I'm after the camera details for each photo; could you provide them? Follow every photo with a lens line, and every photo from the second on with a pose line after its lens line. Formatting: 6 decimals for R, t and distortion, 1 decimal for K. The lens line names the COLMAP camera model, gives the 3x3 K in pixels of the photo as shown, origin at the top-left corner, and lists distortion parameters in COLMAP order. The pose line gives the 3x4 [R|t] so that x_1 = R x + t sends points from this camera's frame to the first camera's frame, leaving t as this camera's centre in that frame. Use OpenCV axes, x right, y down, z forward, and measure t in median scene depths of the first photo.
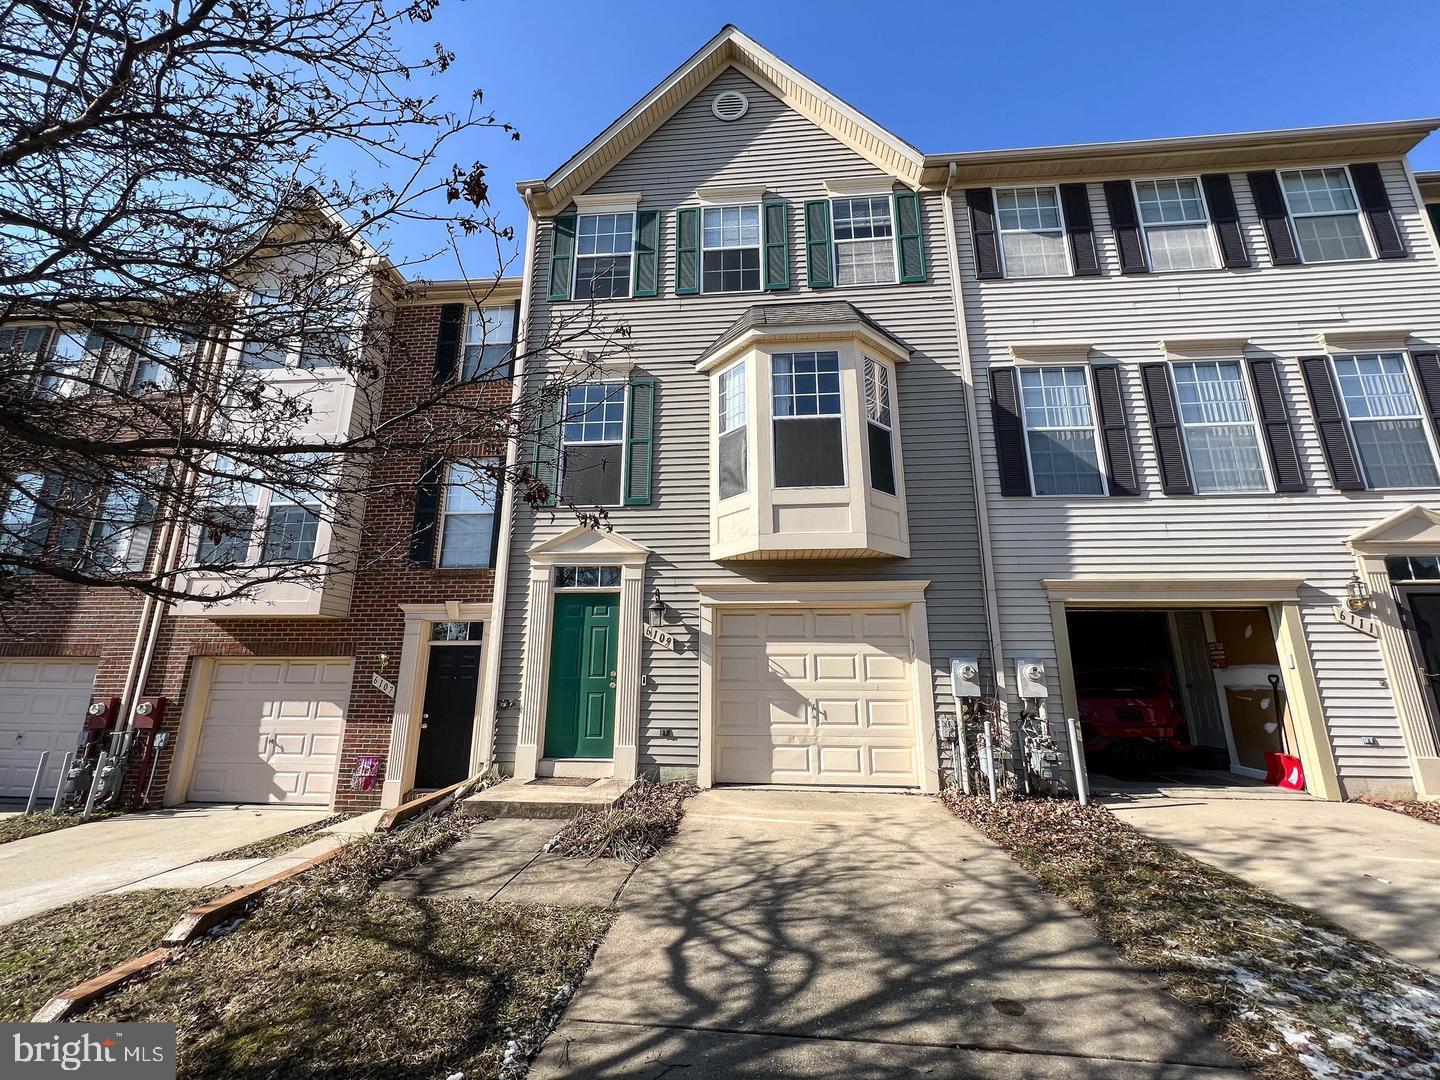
lens RADIAL K [[572.8, 0, 720.4], [0, 572.8, 538.8], [0, 0, 1]] dist [-0.002151, 0.000207]
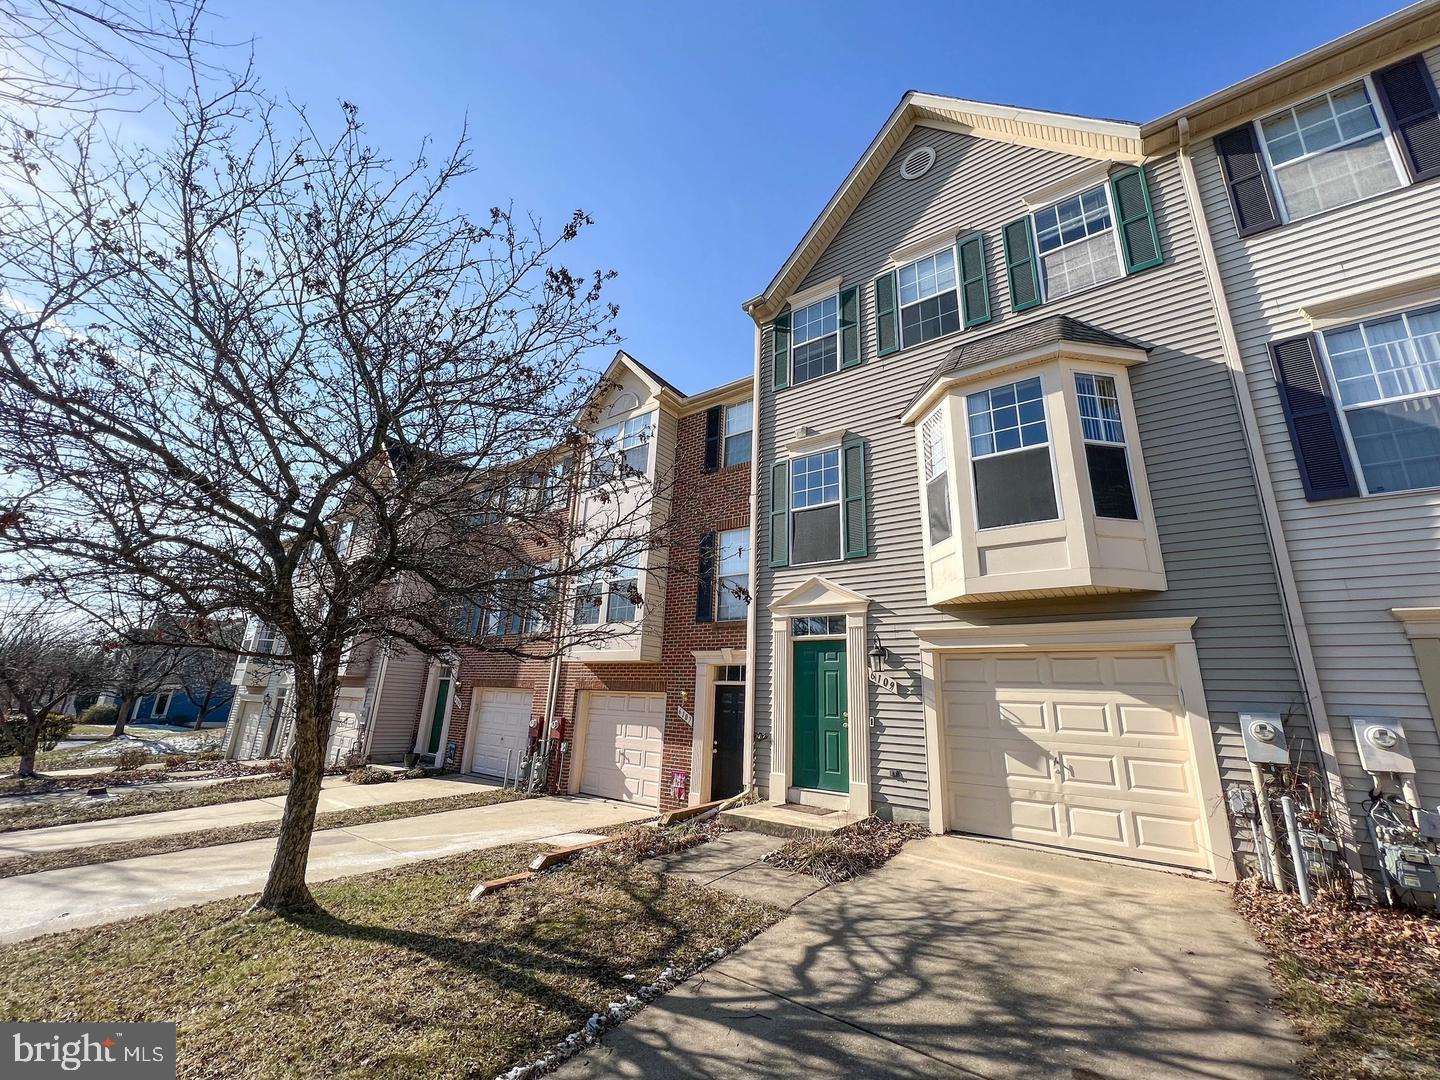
lens RADIAL K [[572.8, 0, 719.3], [0, 572.8, 539.7], [0, 0, 1]] dist [-0.002151, 0.000207]
pose [[0.849814, -0.114093, -0.514586, 0.211069], [0.083222, 0.993089, -0.082749, -0.026374], [0.520471, 0.027496, 0.853436, -0.072087]]
